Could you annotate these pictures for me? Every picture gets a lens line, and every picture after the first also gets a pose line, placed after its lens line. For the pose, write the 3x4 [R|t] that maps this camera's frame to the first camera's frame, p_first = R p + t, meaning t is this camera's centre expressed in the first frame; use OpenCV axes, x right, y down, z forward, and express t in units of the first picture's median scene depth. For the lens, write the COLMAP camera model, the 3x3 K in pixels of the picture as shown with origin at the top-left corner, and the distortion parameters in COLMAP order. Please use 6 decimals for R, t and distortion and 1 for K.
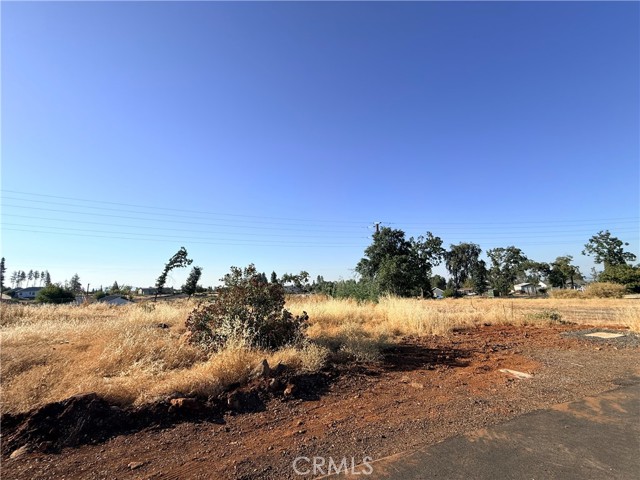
lens RADIAL K [[254.4, 0, 318.8], [0, 254.4, 241.2], [0, 0, 1]] dist [0.000750, 0.000081]
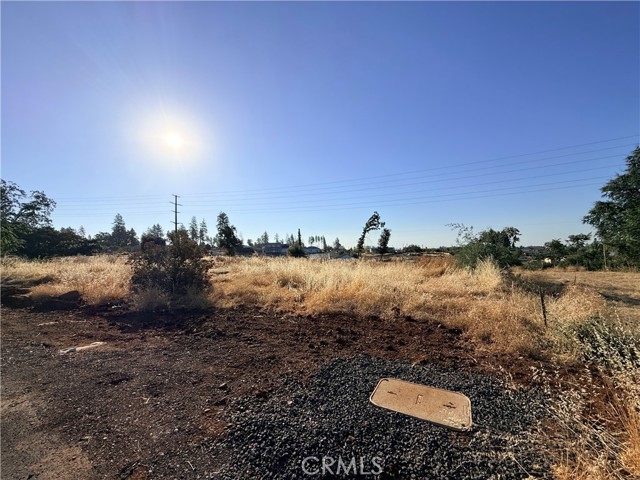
lens RADIAL K [[254.4, 0, 318.6], [0, 254.4, 240.4], [0, 0, 1]] dist [0.000750, 0.000081]
pose [[0.651056, -0.014675, -0.758888, 2.673638], [0.129059, 0.987395, 0.091626, 0.245125], [0.747977, -0.157595, 0.644743, 1.486763]]
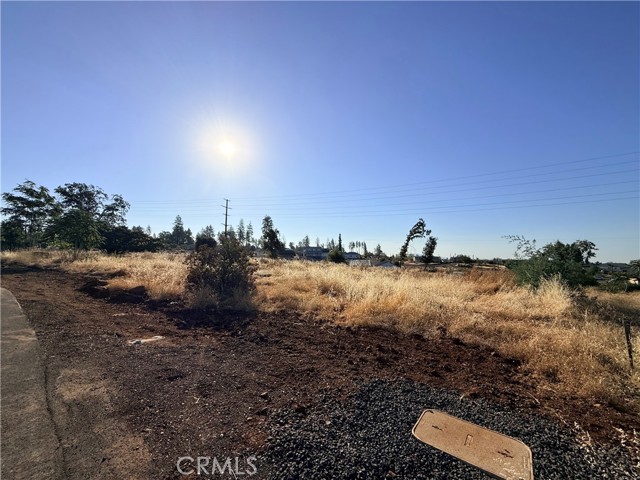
lens RADIAL K [[254.4, 0, 318.5], [0, 254.4, 240.9], [0, 0, 1]] dist [0.000750, 0.000081]
pose [[0.522958, -0.005815, -0.852339, 2.667794], [0.103459, 0.993016, 0.056703, 0.206574], [0.846057, -0.117835, 0.519907, 1.483095]]
